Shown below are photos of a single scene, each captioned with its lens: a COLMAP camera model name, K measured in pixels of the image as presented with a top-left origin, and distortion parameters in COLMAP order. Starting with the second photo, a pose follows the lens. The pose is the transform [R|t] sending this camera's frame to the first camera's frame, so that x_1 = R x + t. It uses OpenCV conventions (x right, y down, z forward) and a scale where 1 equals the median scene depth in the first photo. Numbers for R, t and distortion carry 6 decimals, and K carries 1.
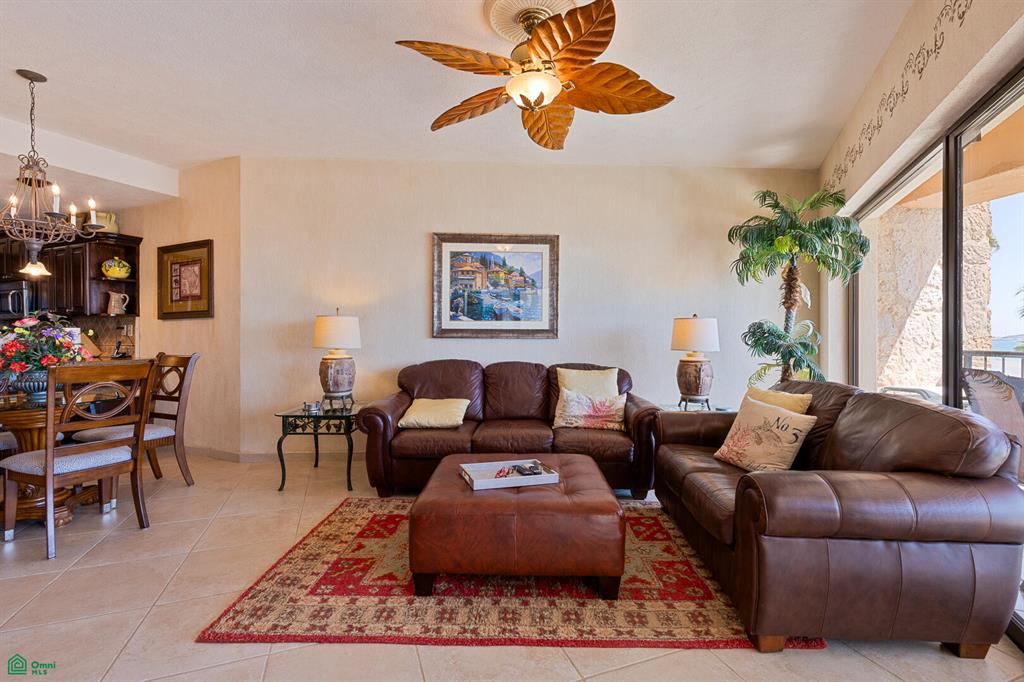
lens RADIAL K [[459.2, 0, 515.6], [0, 459.2, 335.7], [0, 0, 1]] dist [0.002212, 0.000318]
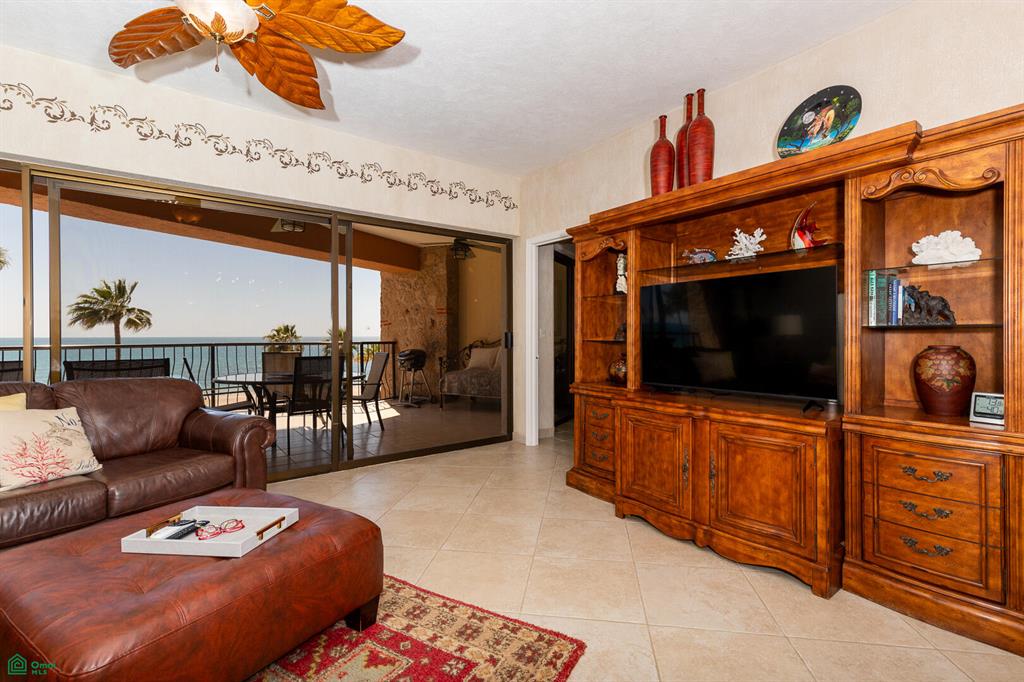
lens RADIAL K [[459.2, 0, 515.6], [0, 459.2, 335.7], [0, 0, 1]] dist [0.002212, 0.000318]
pose [[-0.874641, -0.000244, 0.484772, -0.538004], [-0.000325, 1.000000, -0.000083, 0.005559], [-0.484772, -0.000230, -0.874641, 0.998174]]
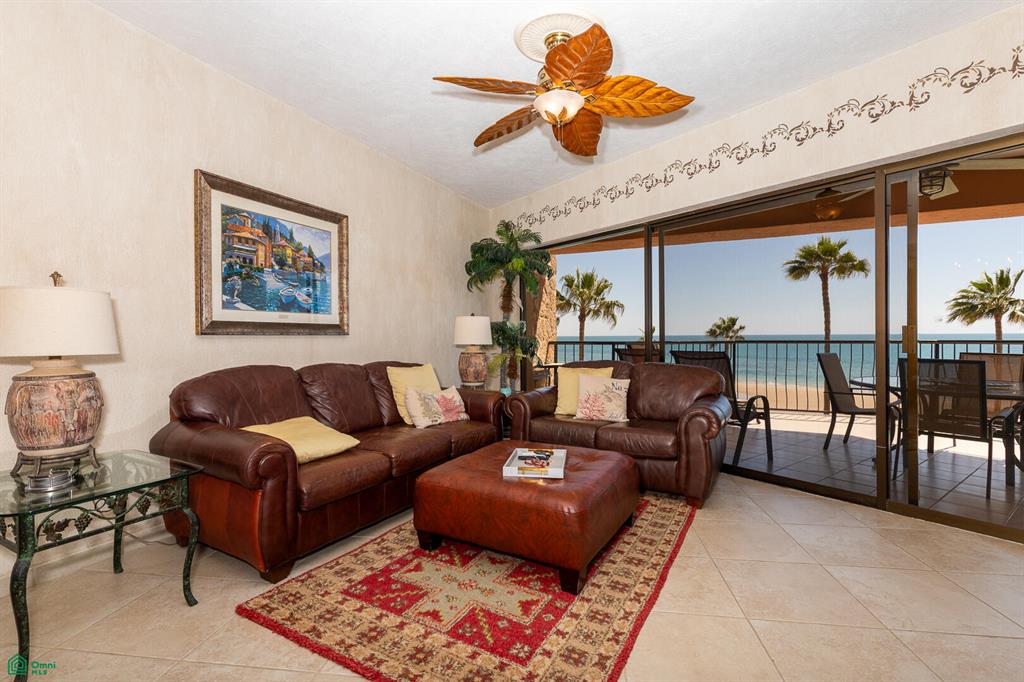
lens RADIAL K [[465.1, 0, 518.6], [0, 465.1, 339.1], [0, 0, 1]] dist [0.001039, 0.000203]
pose [[0.474752, -0.011394, 0.880046, -0.685889], [0.006103, 0.999935, 0.009654, 0.009114], [-0.880099, 0.000787, 0.474790, 0.388754]]
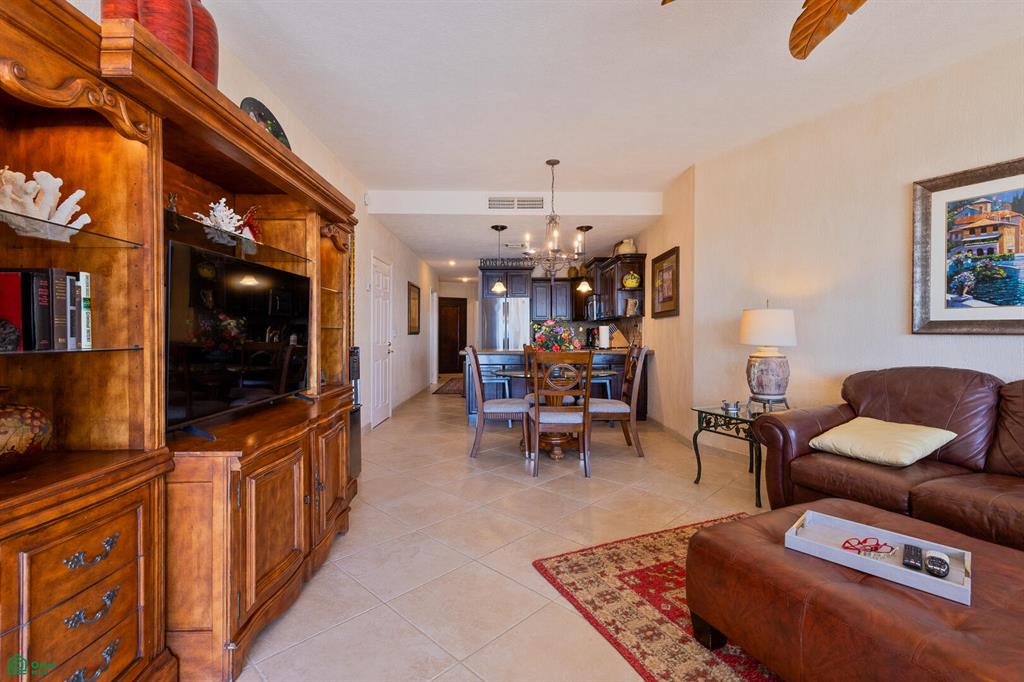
lens RADIAL K [[459.2, 0, 515.6], [0, 459.2, 335.7], [0, 0, 1]] dist [0.002212, 0.000318]
pose [[0.427228, 0.006598, -0.904120, 0.244557], [0.001458, 0.999967, 0.007986, 0.000389], [0.904143, -0.004730, 0.427204, 0.206788]]
